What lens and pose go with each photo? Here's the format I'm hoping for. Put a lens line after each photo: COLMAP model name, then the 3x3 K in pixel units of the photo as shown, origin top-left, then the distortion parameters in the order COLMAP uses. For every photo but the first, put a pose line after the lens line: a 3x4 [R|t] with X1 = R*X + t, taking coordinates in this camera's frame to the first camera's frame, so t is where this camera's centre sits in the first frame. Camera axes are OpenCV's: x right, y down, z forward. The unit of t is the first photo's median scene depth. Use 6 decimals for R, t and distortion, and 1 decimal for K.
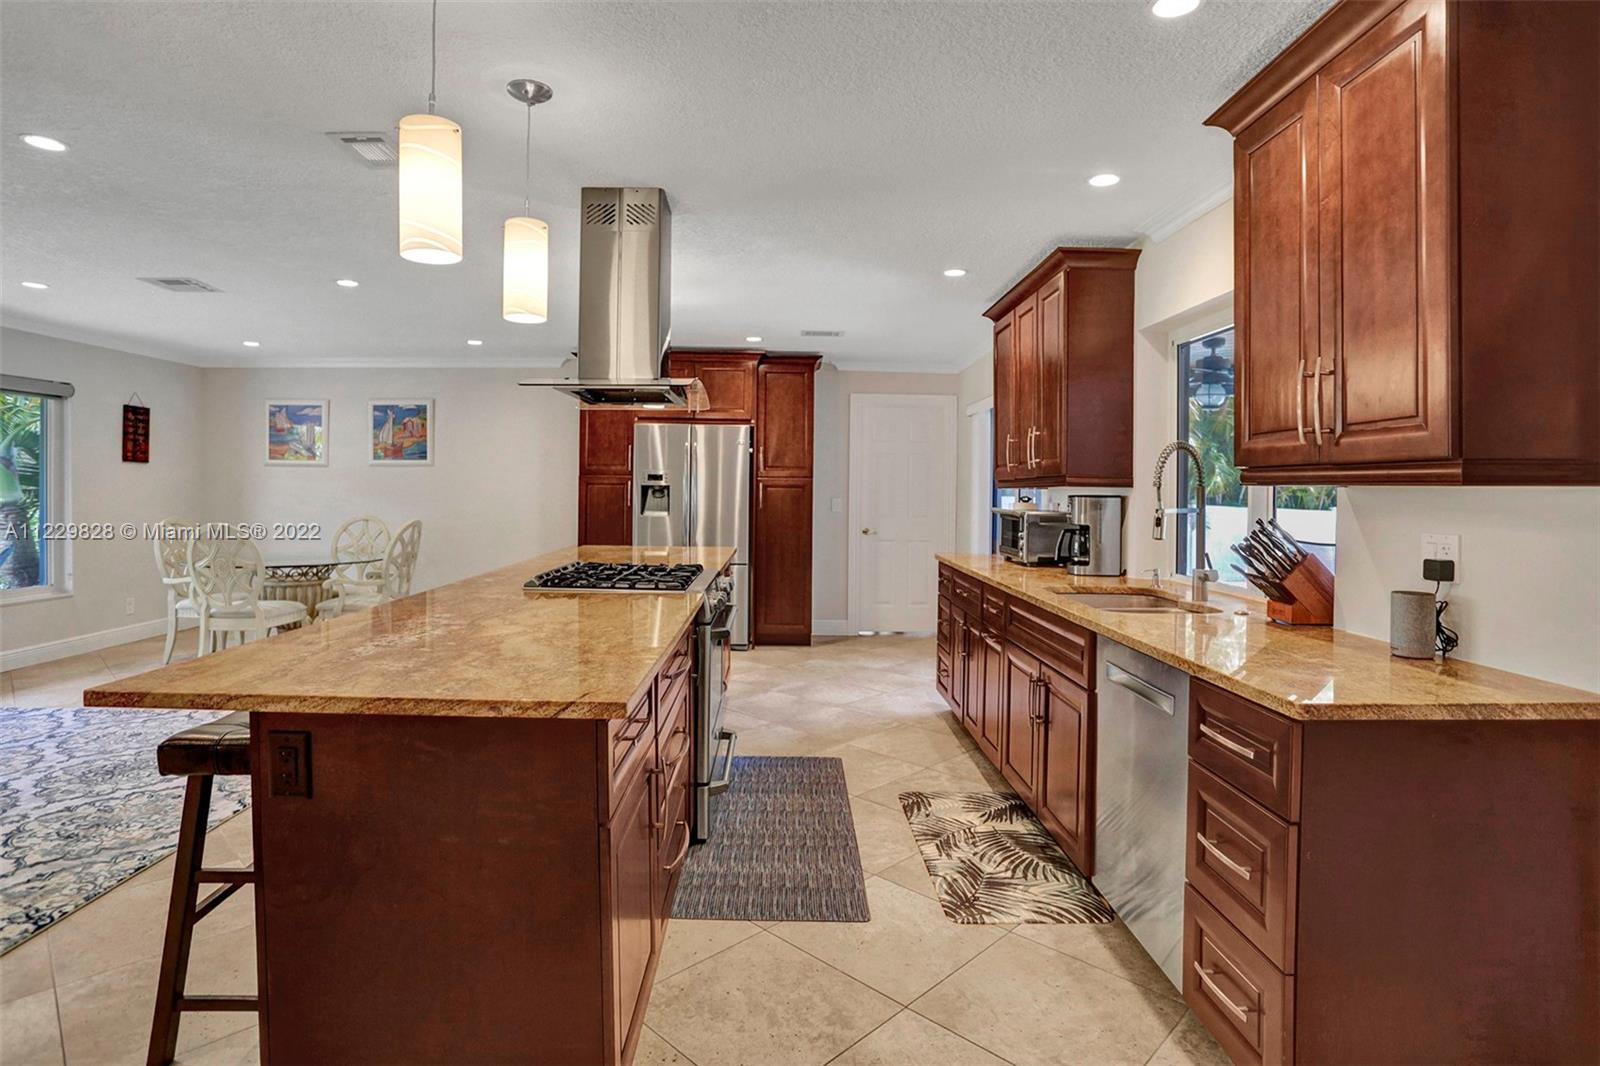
lens RADIAL K [[806.9, 0, 795.1], [0, 806.9, 509.1], [0, 0, 1]] dist [-0.066503, 0.023026]
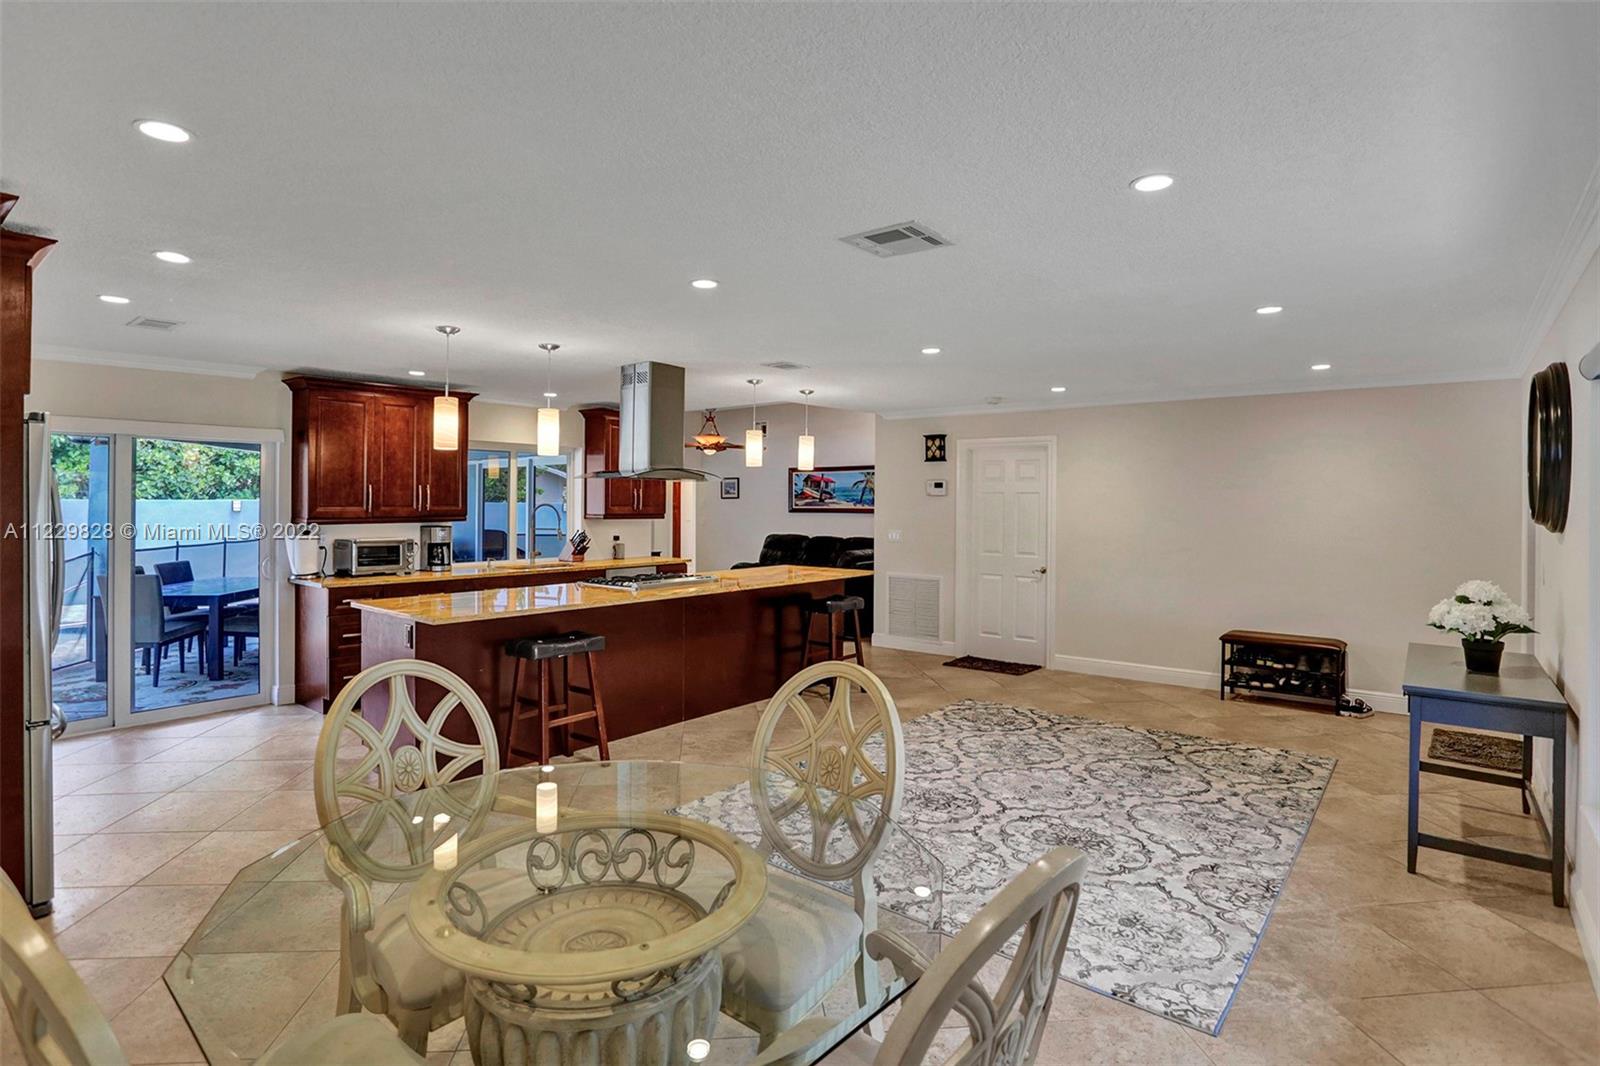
lens RADIAL K [[806.9, 0, 790.2], [0, 806.9, 497.5], [0, 0, 1]] dist [-0.066503, 0.023026]
pose [[-0.758179, -0.013017, 0.651917, -0.811425], [0.001087, 0.999774, 0.021227, -0.069010], [-0.652046, 0.016802, -0.757993, 1.096131]]
